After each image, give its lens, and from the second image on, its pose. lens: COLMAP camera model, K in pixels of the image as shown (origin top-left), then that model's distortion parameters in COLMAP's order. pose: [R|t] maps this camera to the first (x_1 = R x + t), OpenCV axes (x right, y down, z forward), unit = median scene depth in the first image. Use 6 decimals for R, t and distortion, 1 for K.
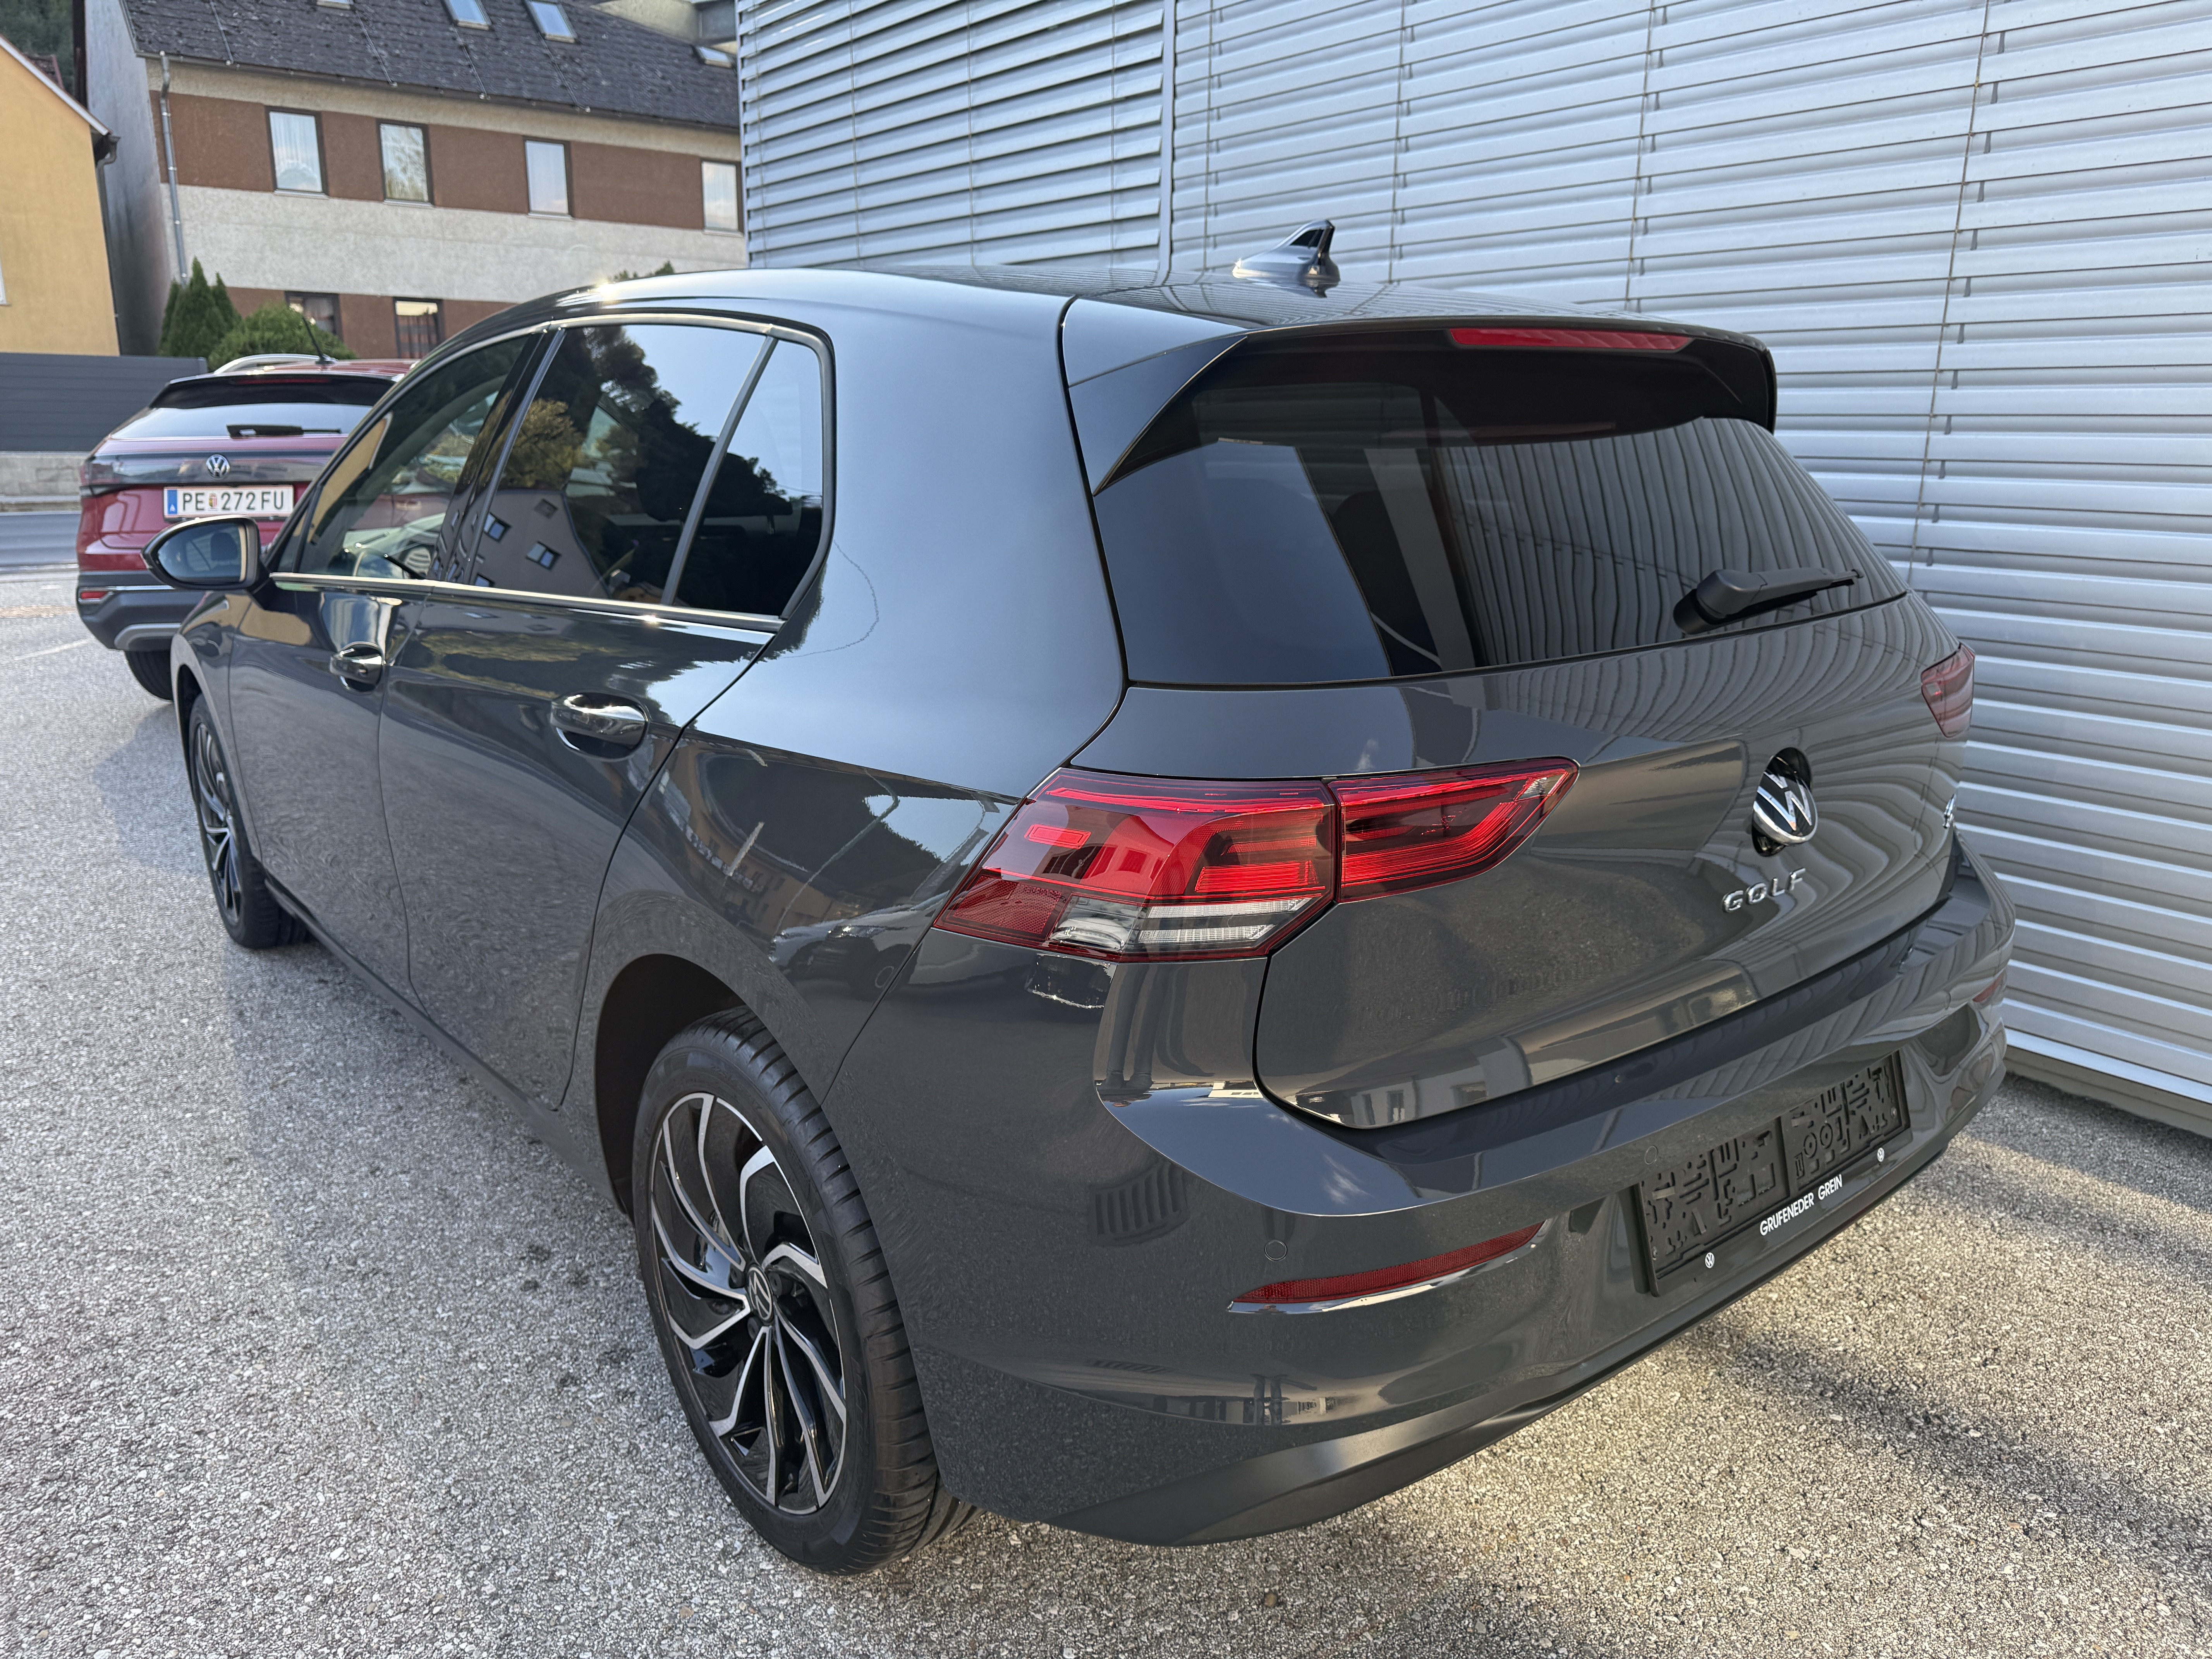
lens RADIAL K [[1579.1, 0, 1101.4], [0, 1579.1, 833.9], [0, 0, 1]] dist [0.000054, -0.006874]
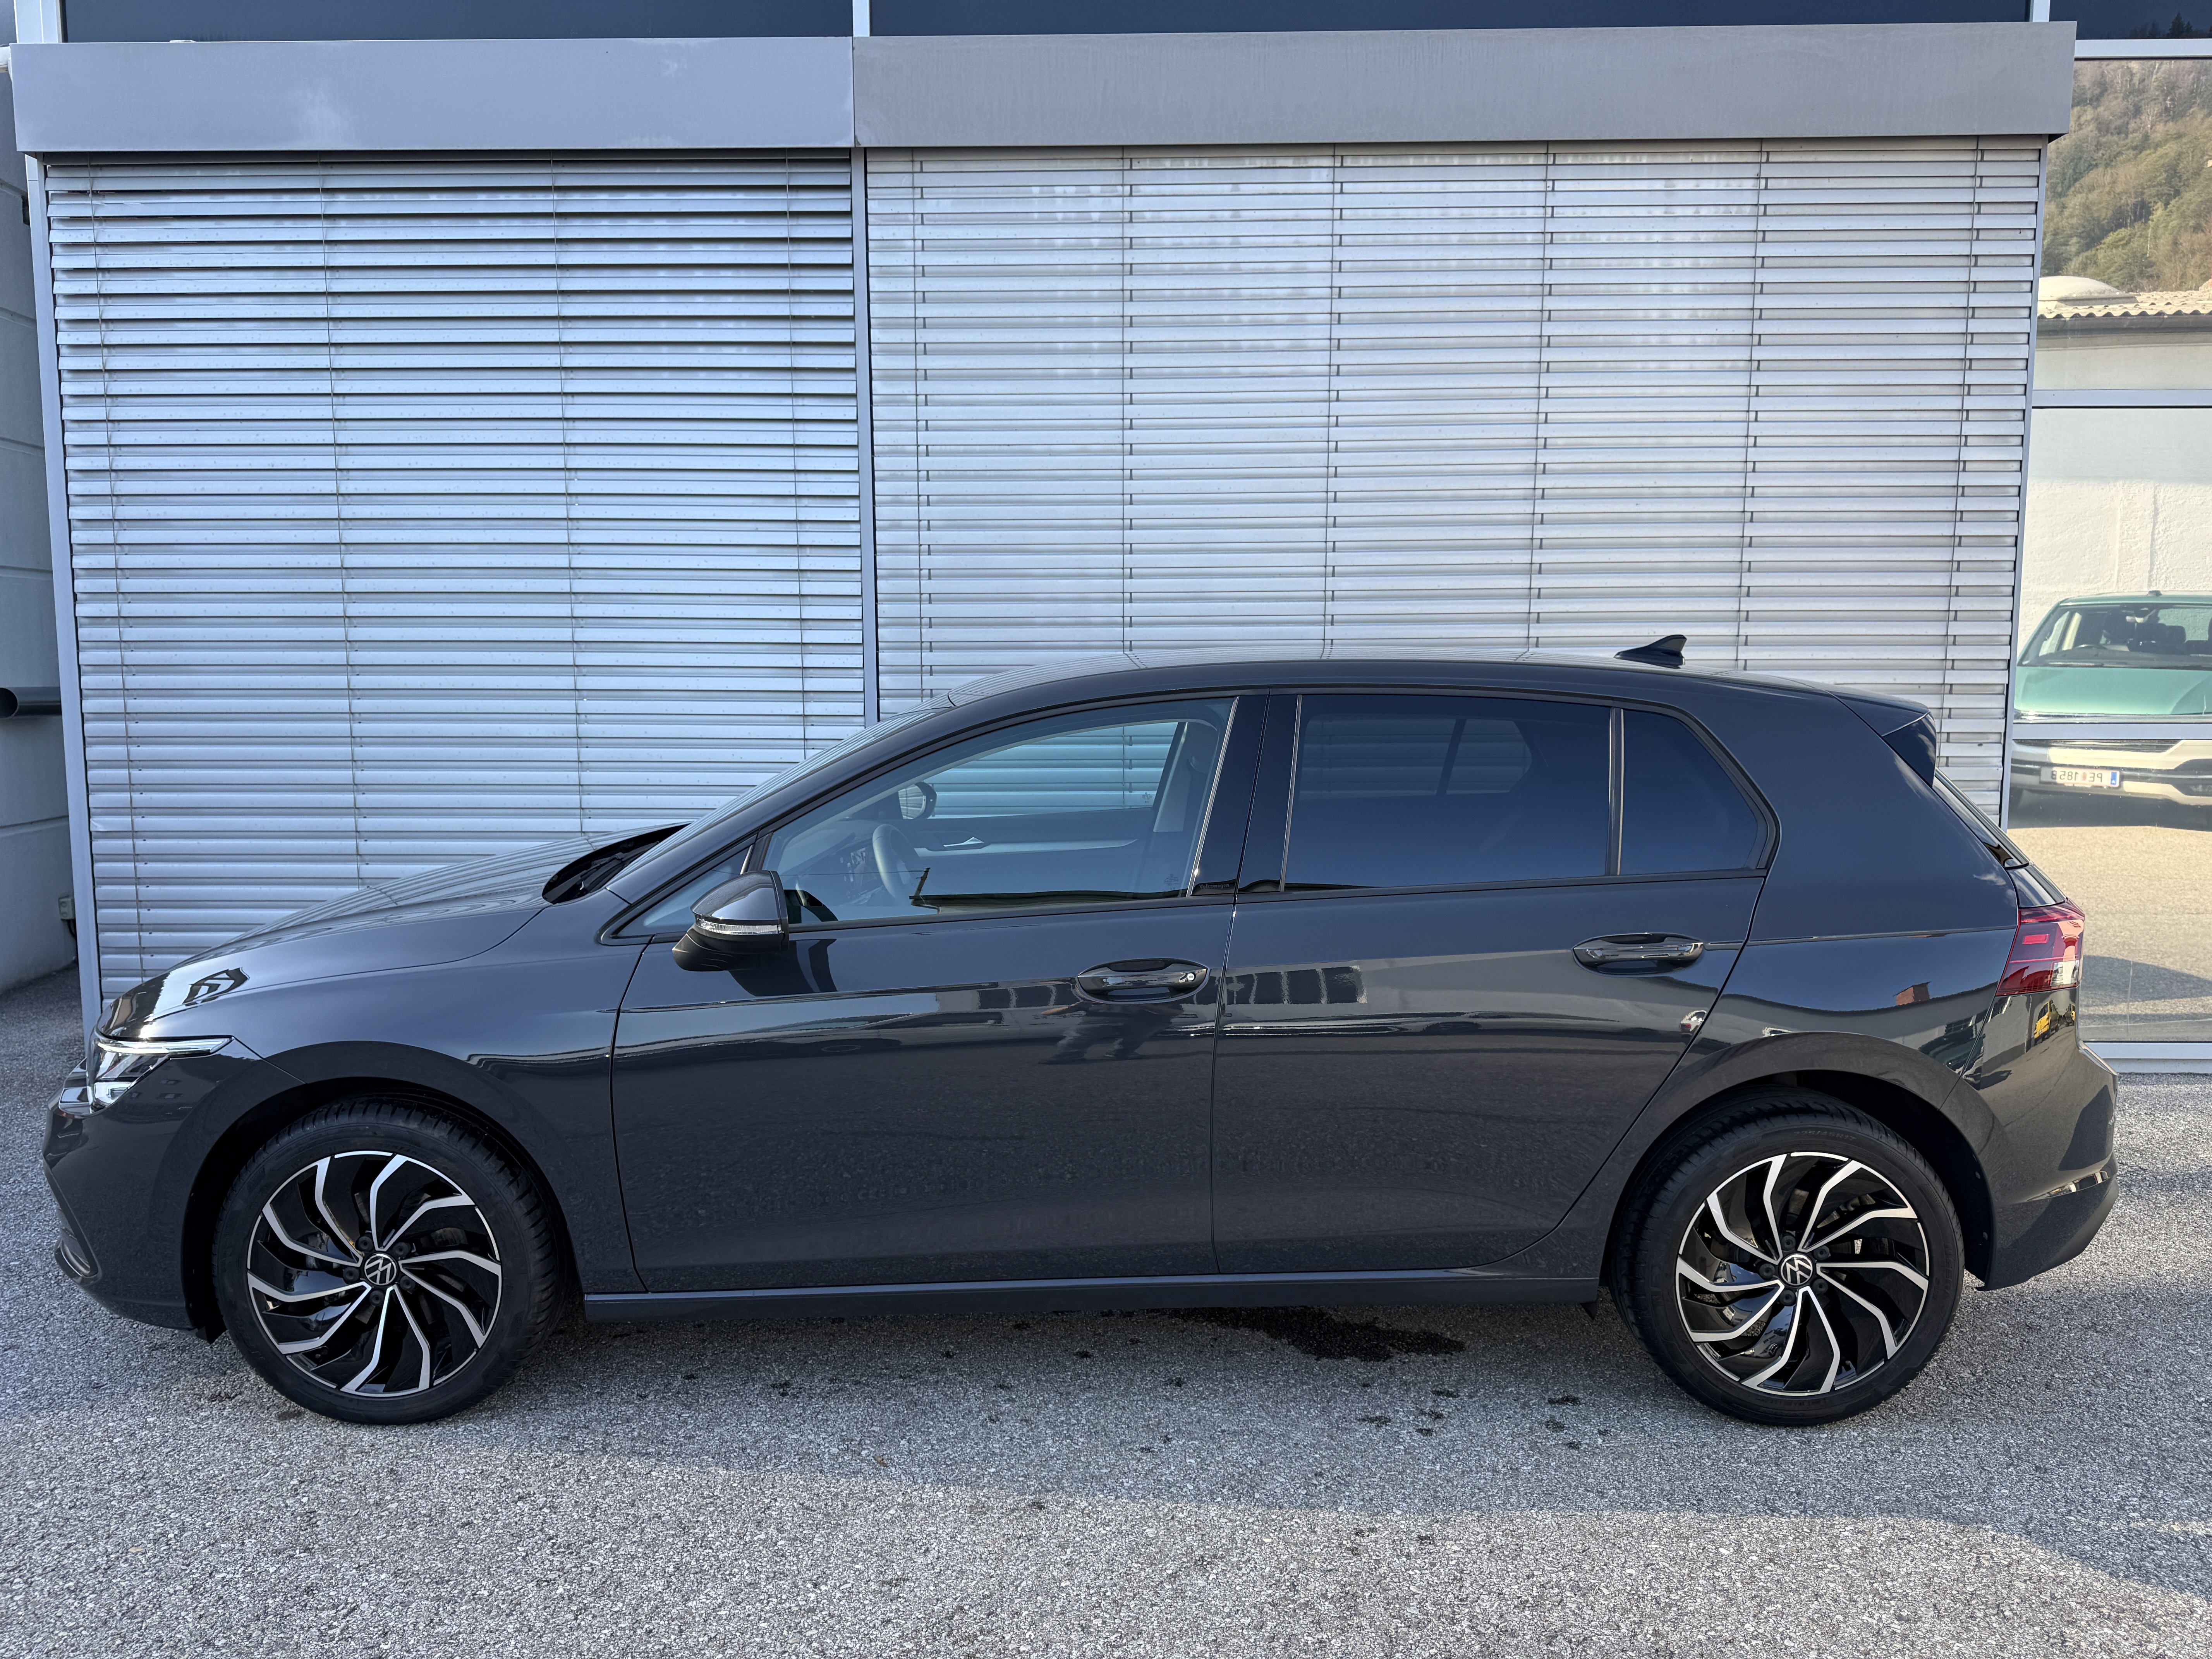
lens RADIAL K [[1568.7, 0, 1117.0], [0, 1568.7, 828.1], [0, 0, 1]] dist [0.071801, -0.091325]
pose [[0.623335, -0.092337, 0.776484, -1.461712], [0.200315, 0.978724, -0.044420, -0.182082], [-0.755862, 0.183231, 0.628570, 0.296546]]
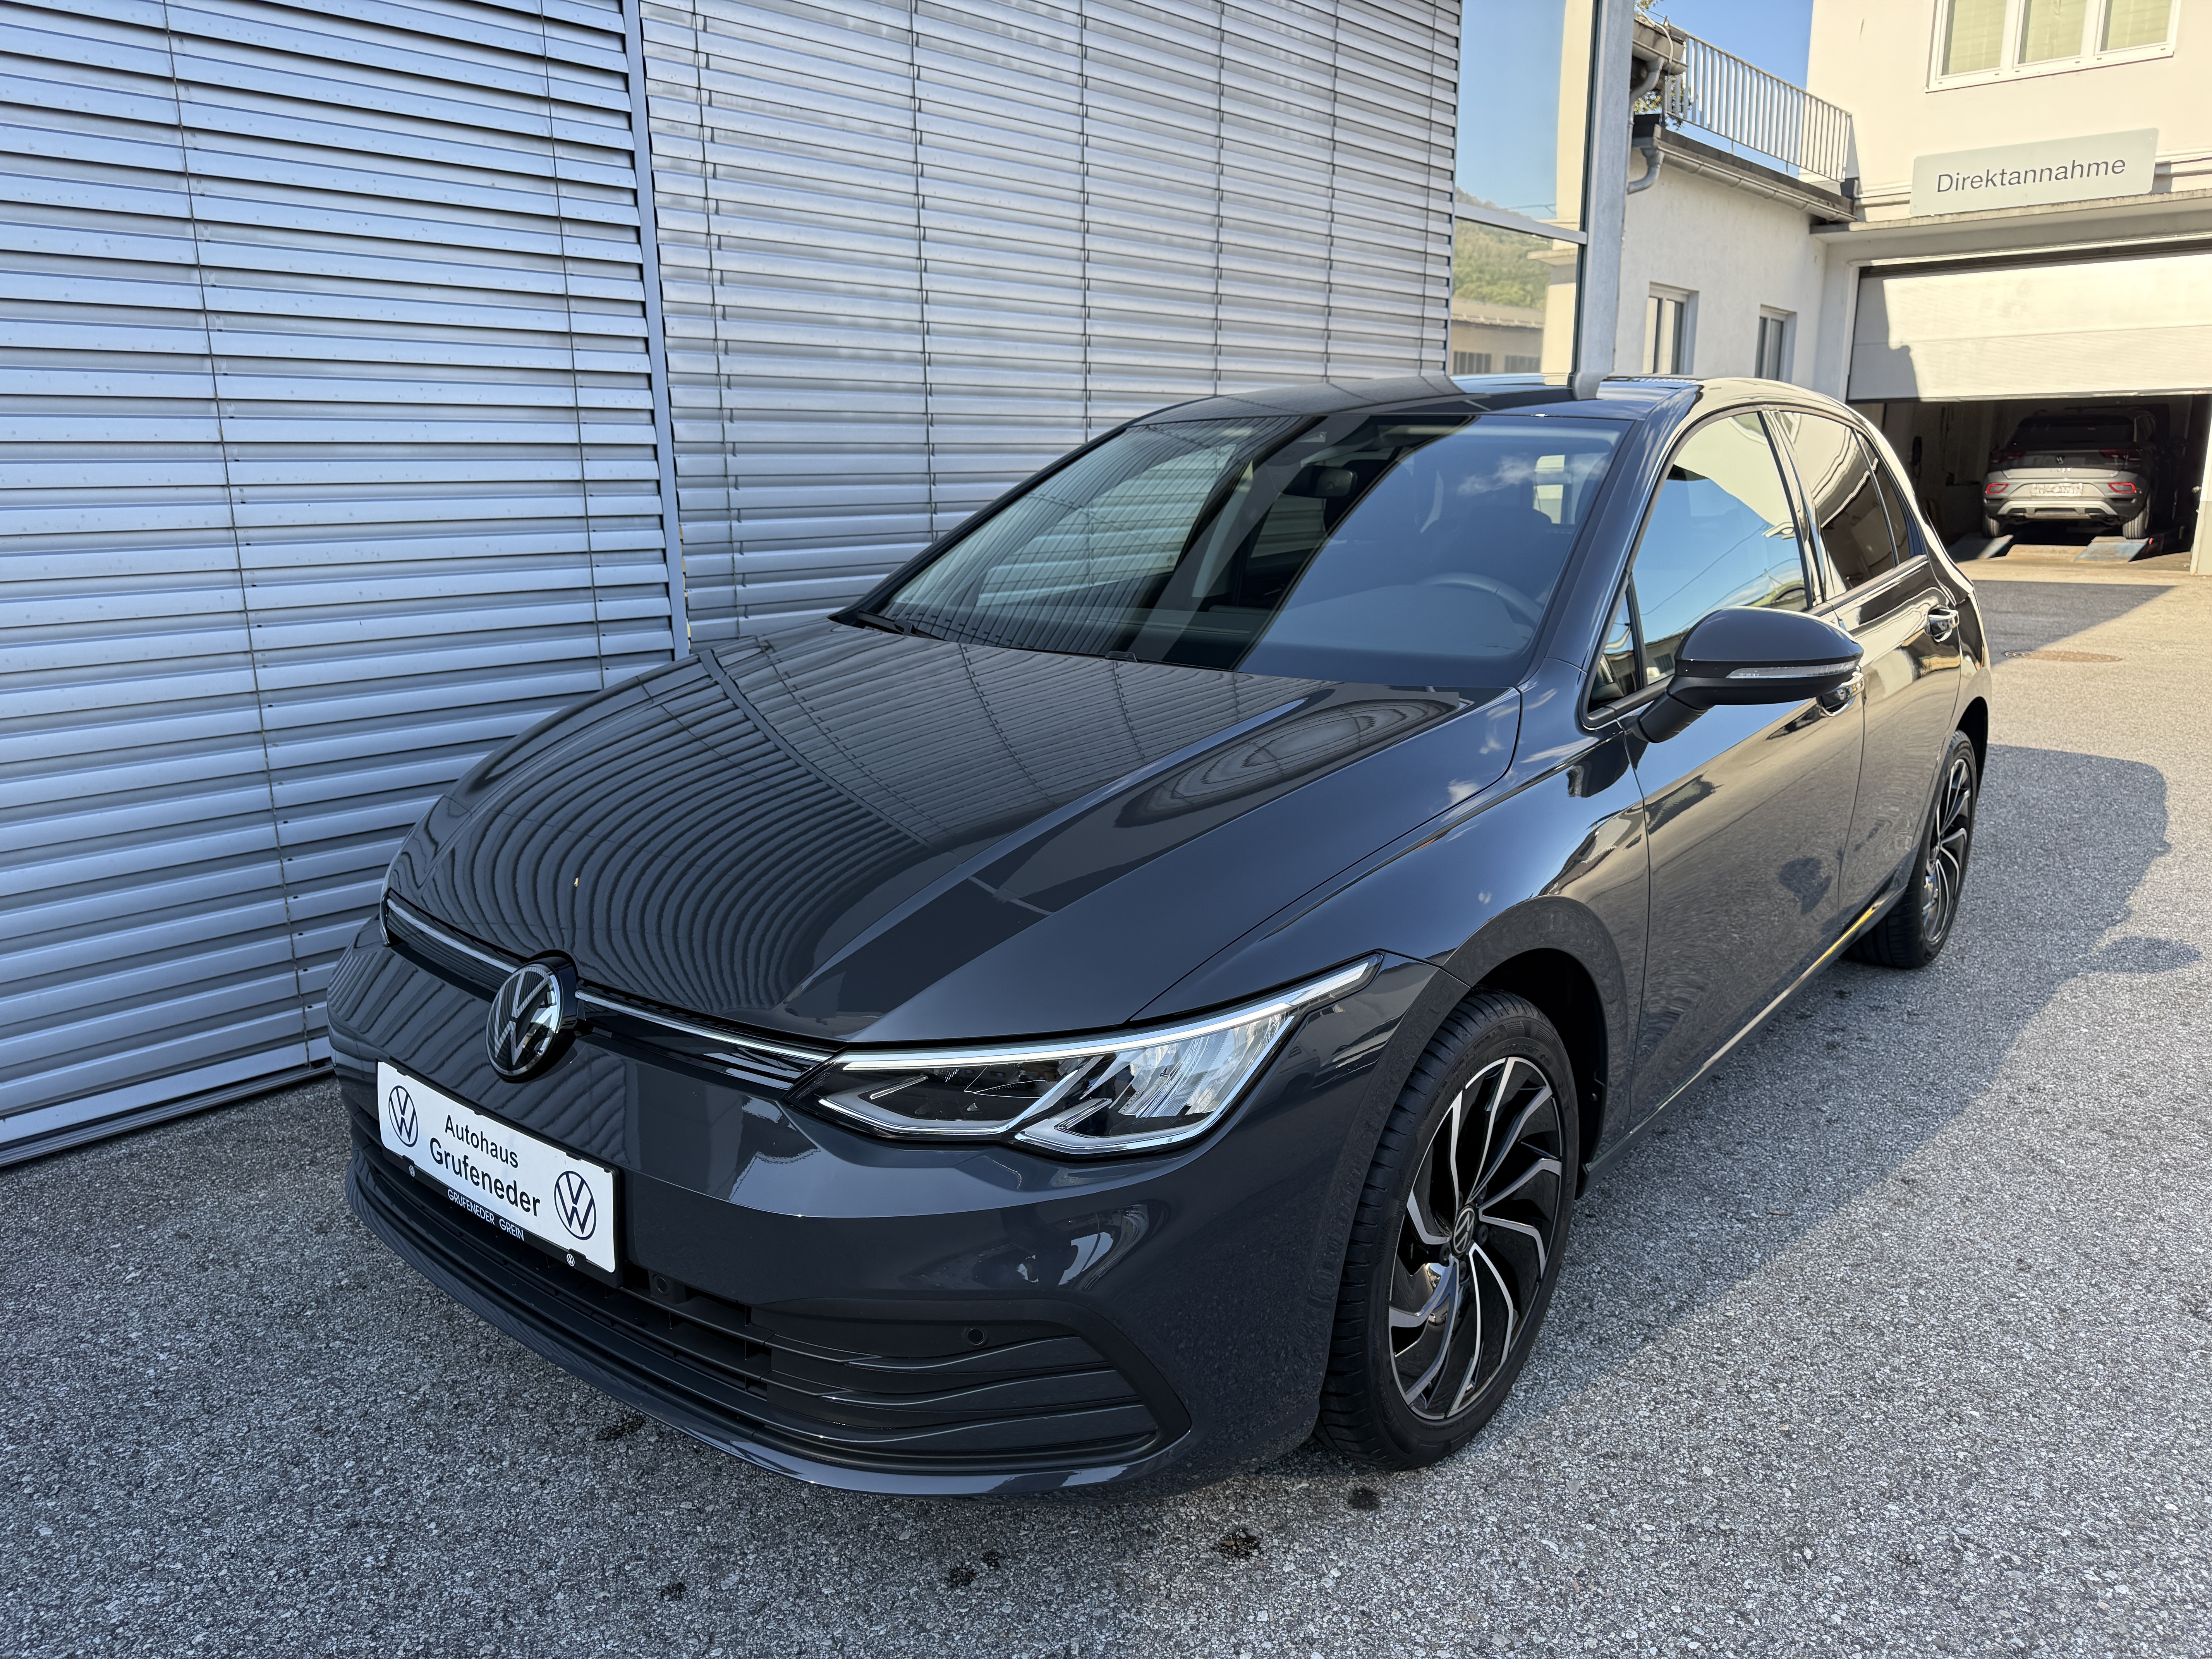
lens RADIAL K [[1579.1, 0, 1101.4], [0, 1579.1, 833.9], [0, 0, 1]] dist [0.000054, -0.006874]
pose [[-0.204313, -0.229154, 0.951706, -1.615867], [0.253805, 0.926568, 0.277588, -0.507435], [-0.945431, 0.298263, -0.131149, 1.834487]]
